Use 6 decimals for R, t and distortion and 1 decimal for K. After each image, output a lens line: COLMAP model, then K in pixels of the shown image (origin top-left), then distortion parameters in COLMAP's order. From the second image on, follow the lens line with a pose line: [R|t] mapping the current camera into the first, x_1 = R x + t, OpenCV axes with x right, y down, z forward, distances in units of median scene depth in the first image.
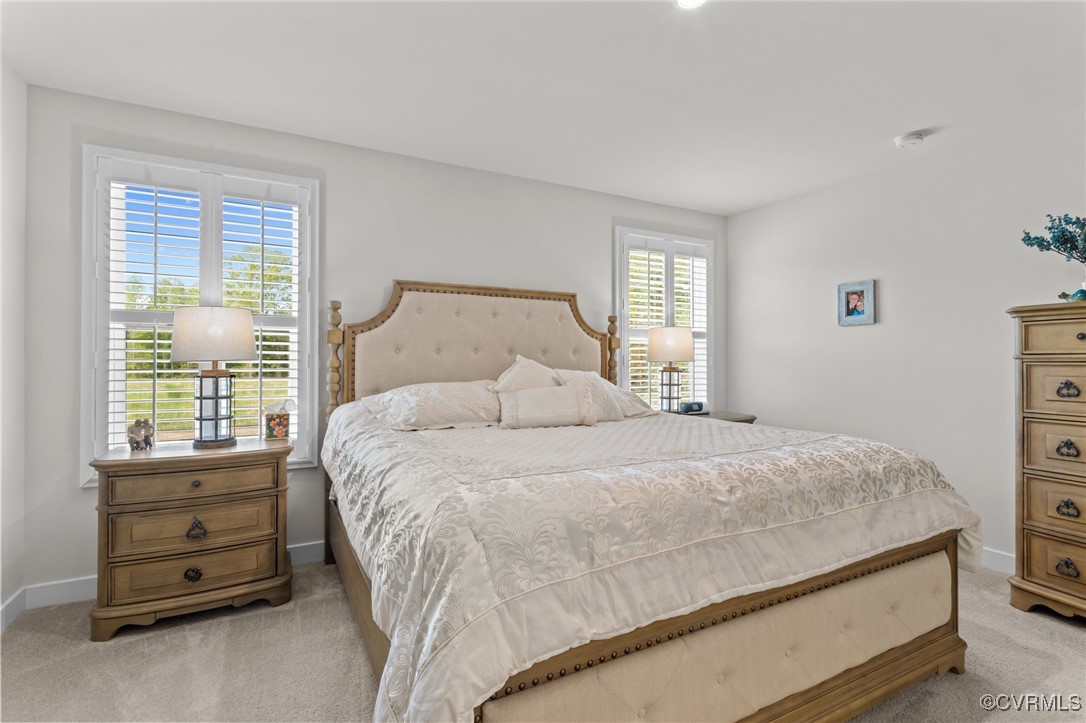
lens RADIAL K [[512.2, 0, 540.8], [0, 512.2, 372.1], [0, 0, 1]] dist [0.000020, 0.000415]
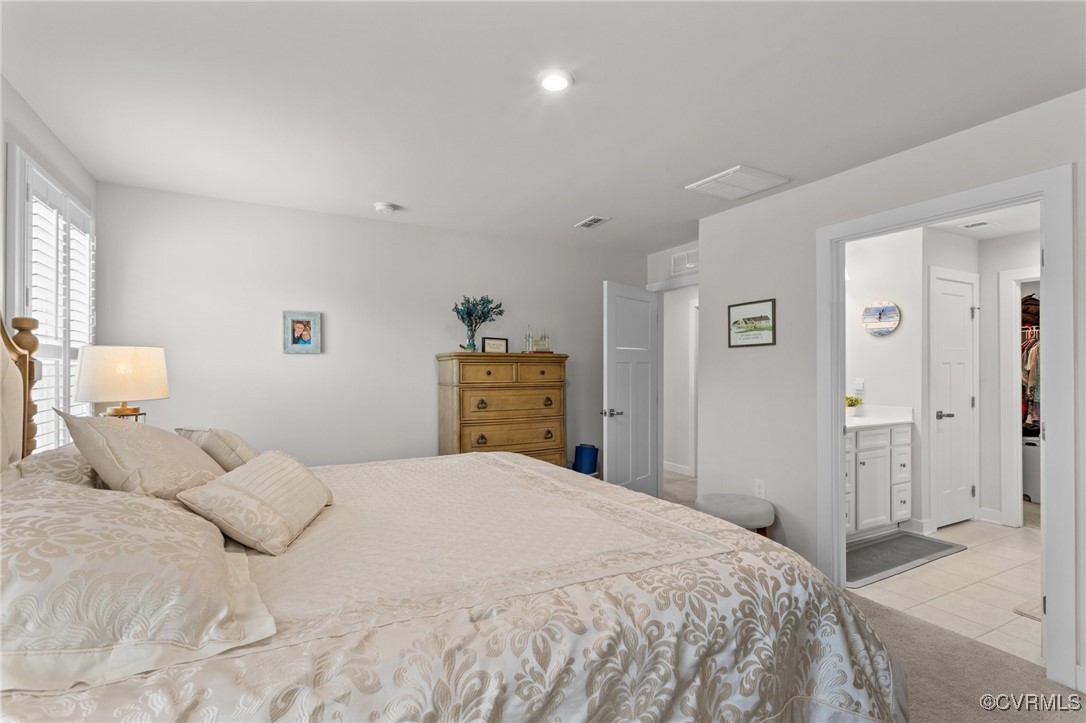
lens RADIAL K [[512.2, 0, 540.8], [0, 512.2, 372.1], [0, 0, 1]] dist [0.000020, 0.000415]
pose [[-0.061784, -0.013243, 0.998002, -0.441117], [0.018766, 0.999720, 0.014428, -0.061078], [-0.997913, 0.019620, -0.061518, 0.592471]]
